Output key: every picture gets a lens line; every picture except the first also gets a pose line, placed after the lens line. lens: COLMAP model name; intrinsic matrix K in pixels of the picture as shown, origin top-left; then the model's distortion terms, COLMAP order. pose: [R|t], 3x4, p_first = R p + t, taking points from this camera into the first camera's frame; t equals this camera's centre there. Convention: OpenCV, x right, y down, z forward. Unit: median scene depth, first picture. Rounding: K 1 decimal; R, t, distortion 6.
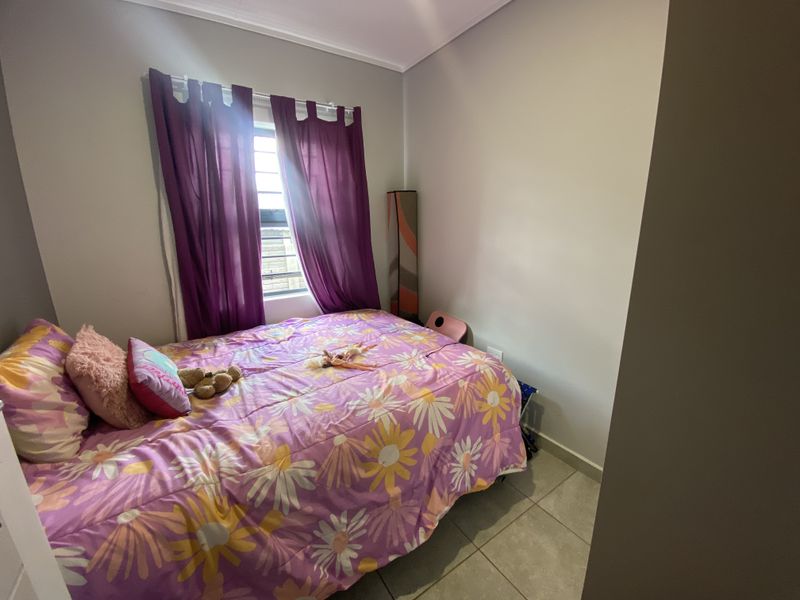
lens RADIAL K [[324.3, 0, 403.0], [0, 324.3, 300.0], [0, 0, 1]] dist [-0.009674, -0.000988]
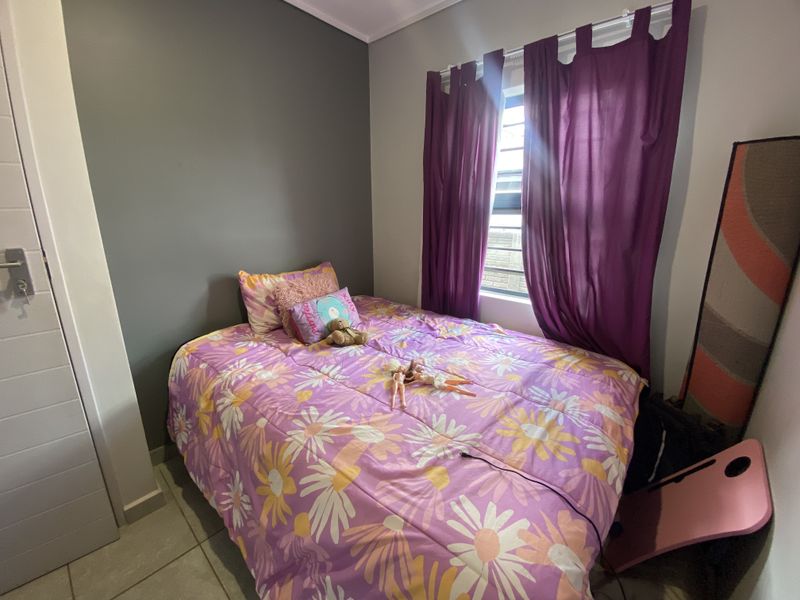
lens RADIAL K [[324.3, 0, 402.7], [0, 324.3, 299.2], [0, 0, 1]] dist [-0.009674, -0.000988]
pose [[0.239494, 0.275789, -0.930904, 0.564105], [-0.241585, 0.945579, 0.217984, -0.198926], [0.940361, 0.172687, 0.293087, 0.792621]]
